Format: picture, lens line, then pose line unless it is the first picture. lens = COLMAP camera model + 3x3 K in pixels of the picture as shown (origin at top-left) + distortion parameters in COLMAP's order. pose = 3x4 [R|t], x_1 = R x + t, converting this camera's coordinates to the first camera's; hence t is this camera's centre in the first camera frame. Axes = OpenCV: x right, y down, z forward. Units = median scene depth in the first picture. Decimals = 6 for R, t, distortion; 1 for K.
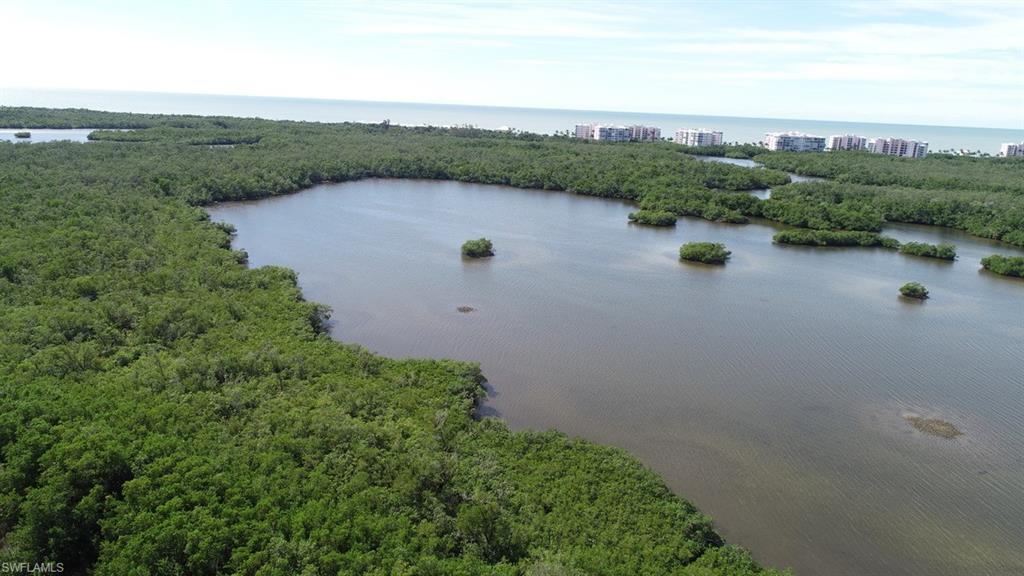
lens RADIAL K [[686.8, 0, 510.4], [0, 686.8, 290.3], [0, 0, 1]] dist [0.000927, 0.000716]
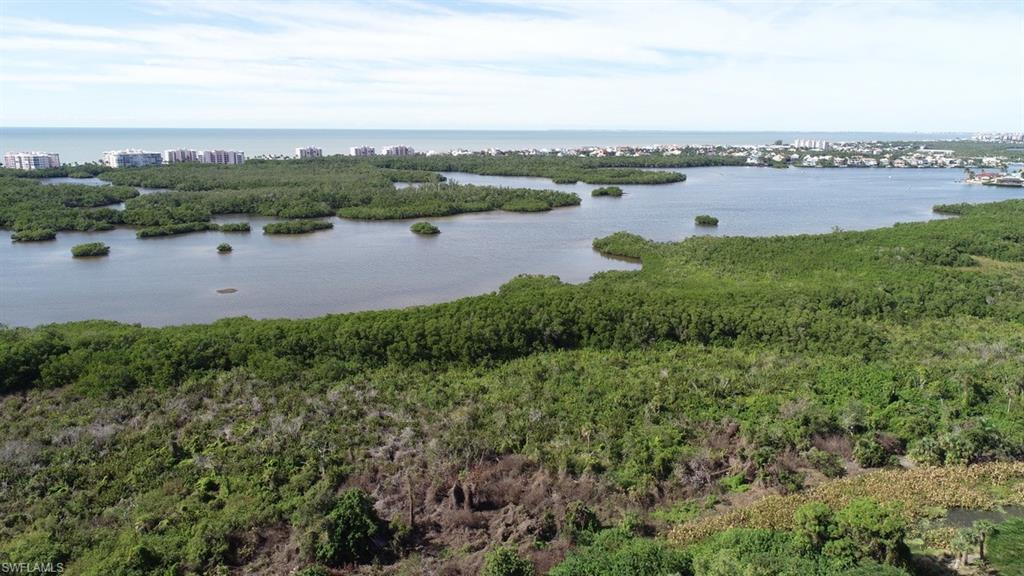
lens RADIAL K [[686.8, 0, 510.4], [0, 686.8, 290.3], [0, 0, 1]] dist [0.000927, 0.000716]
pose [[0.637226, -0.213721, 0.740450, -0.131123], [0.220105, 0.971231, 0.090912, 0.048661], [-0.738577, 0.105045, 0.665935, -0.330029]]
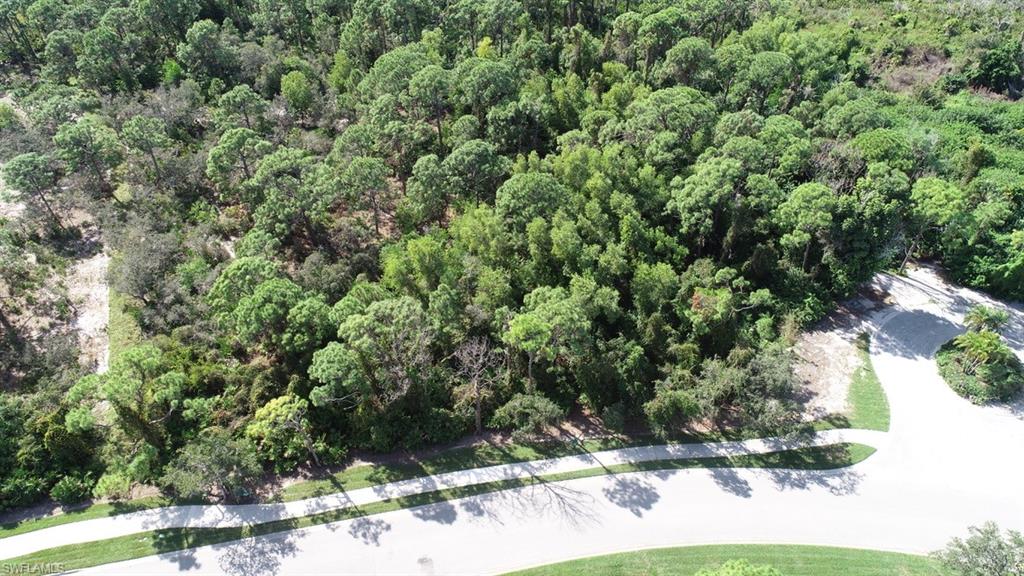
lens RADIAL K [[686.8, 0, 510.4], [0, 686.8, 290.3], [0, 0, 1]] dist [0.000927, 0.000716]
pose [[0.998982, -0.001572, -0.045078, -0.211922], [0.021562, 0.894456, 0.446636, 0.081991], [0.039618, -0.447154, 0.893579, -0.450384]]
